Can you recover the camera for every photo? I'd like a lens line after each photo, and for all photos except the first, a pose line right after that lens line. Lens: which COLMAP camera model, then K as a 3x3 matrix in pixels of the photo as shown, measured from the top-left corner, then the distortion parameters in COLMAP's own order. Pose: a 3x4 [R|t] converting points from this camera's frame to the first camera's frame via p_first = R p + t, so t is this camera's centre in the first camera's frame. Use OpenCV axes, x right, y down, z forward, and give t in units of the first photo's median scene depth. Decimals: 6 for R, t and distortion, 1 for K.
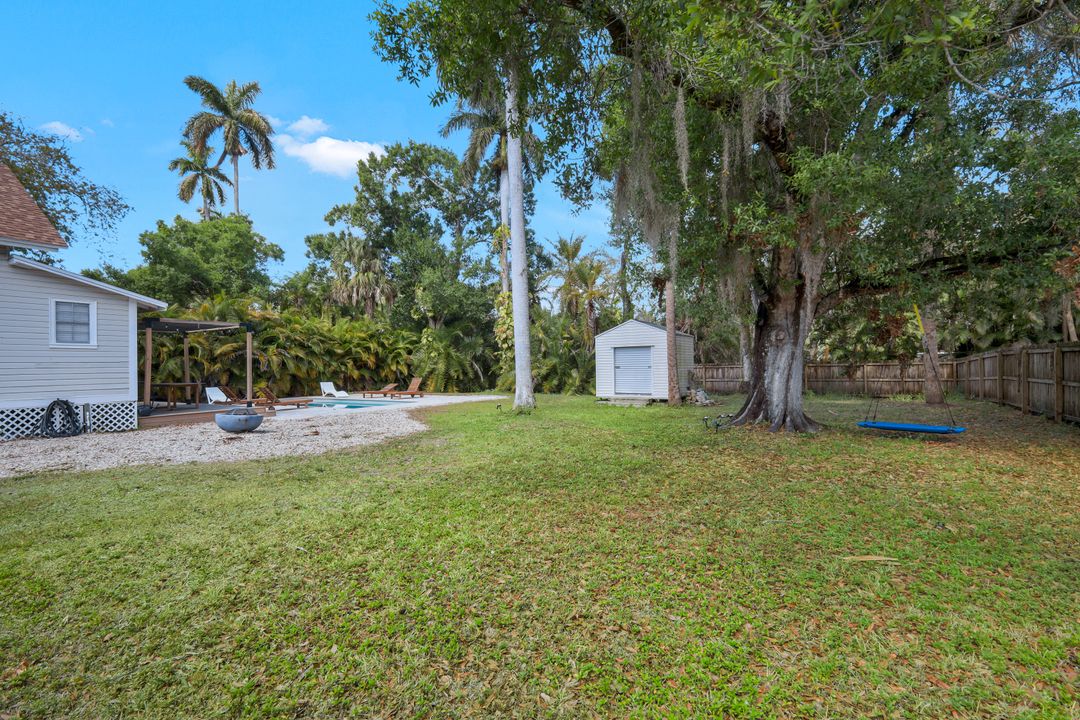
lens RADIAL K [[496.6, 0, 539.3], [0, 496.6, 357.8], [0, 0, 1]] dist [0.003902, 0.000169]
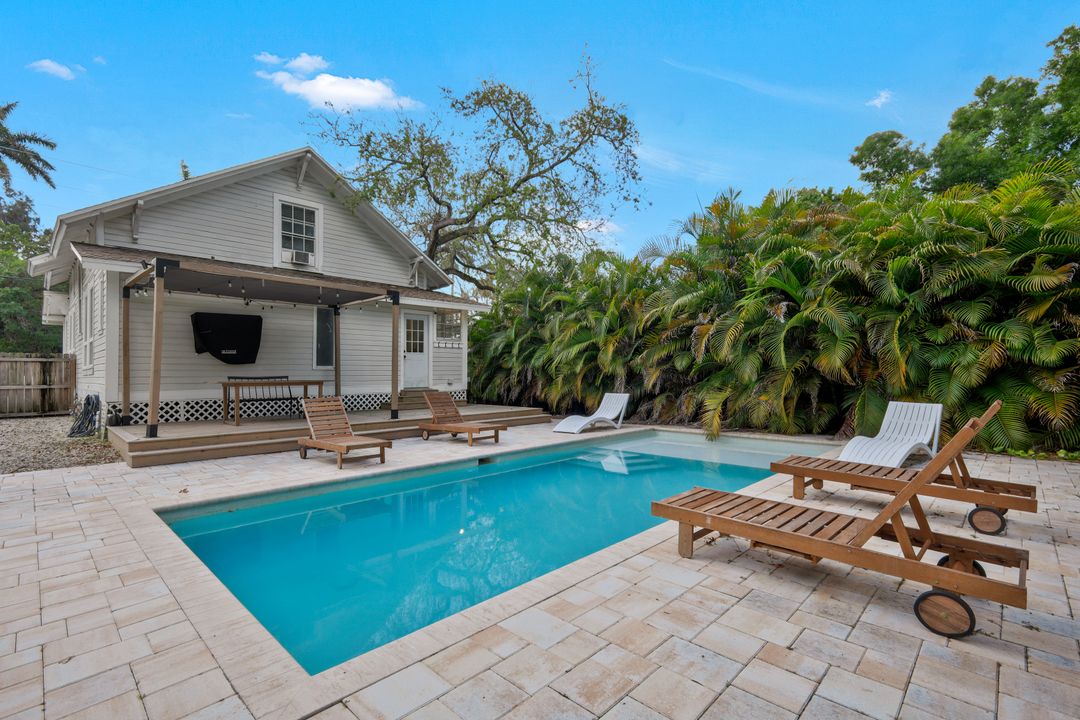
lens RADIAL K [[491.3, 0, 531.5], [0, 491.3, 384.2], [0, 0, 1]] dist [-0.000343, 0.000496]
pose [[-0.197510, 0.035043, -0.979674, -0.101304], [0.014666, 0.999355, 0.032791, 0.023144], [0.980191, -0.007892, -0.197897, 0.732351]]
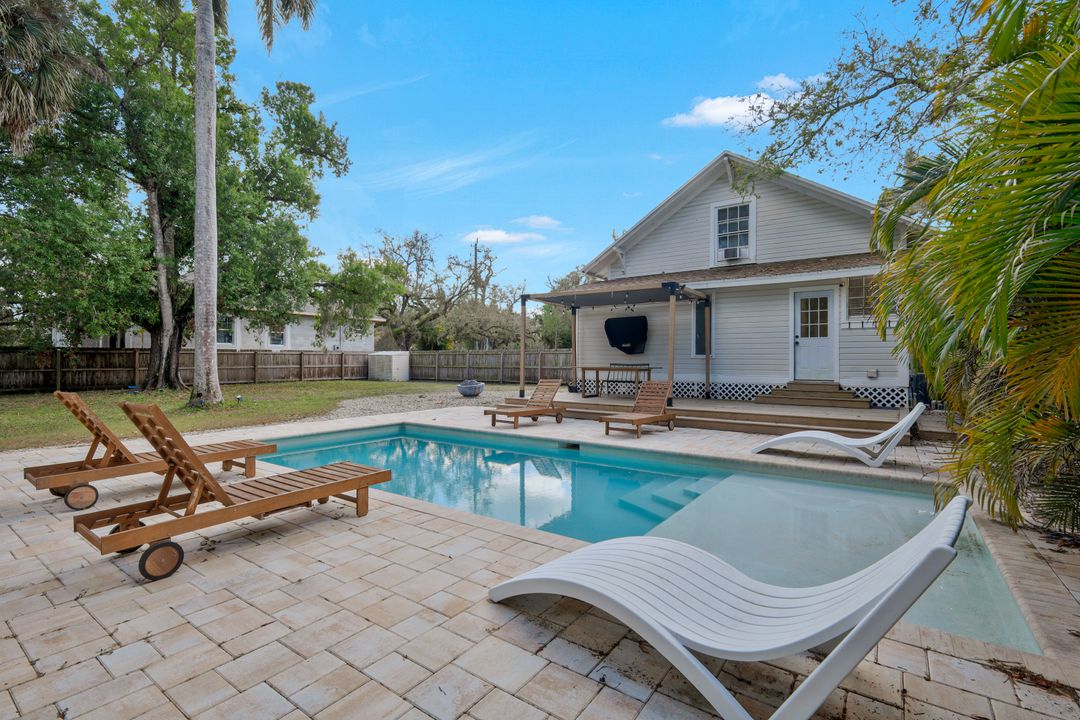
lens RADIAL K [[487.2, 0, 545.7], [0, 487.2, 354.6], [0, 0, 1]] dist [0.002870, 0.001003]
pose [[-0.999232, 0.010303, 0.037796, -0.338078], [0.009564, 0.999761, -0.019674, 0.025929], [-0.037990, -0.019297, -0.999092, 0.918895]]
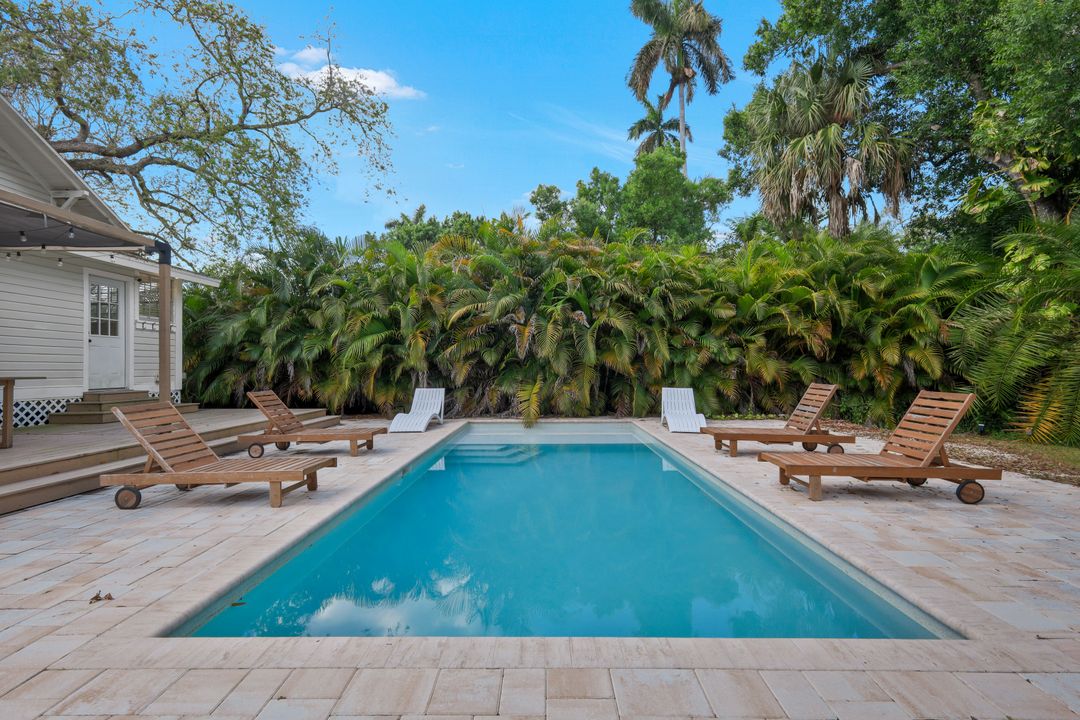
lens RADIAL K [[487.2, 0, 540.4], [0, 487.2, 359.6], [0, 0, 1]] dist [0.002870, 0.001003]
pose [[0.526843, -0.002495, -0.849959, -0.129837], [0.001593, 0.999997, -0.001948, 0.023071], [0.849961, -0.000327, 0.526845, 0.605066]]
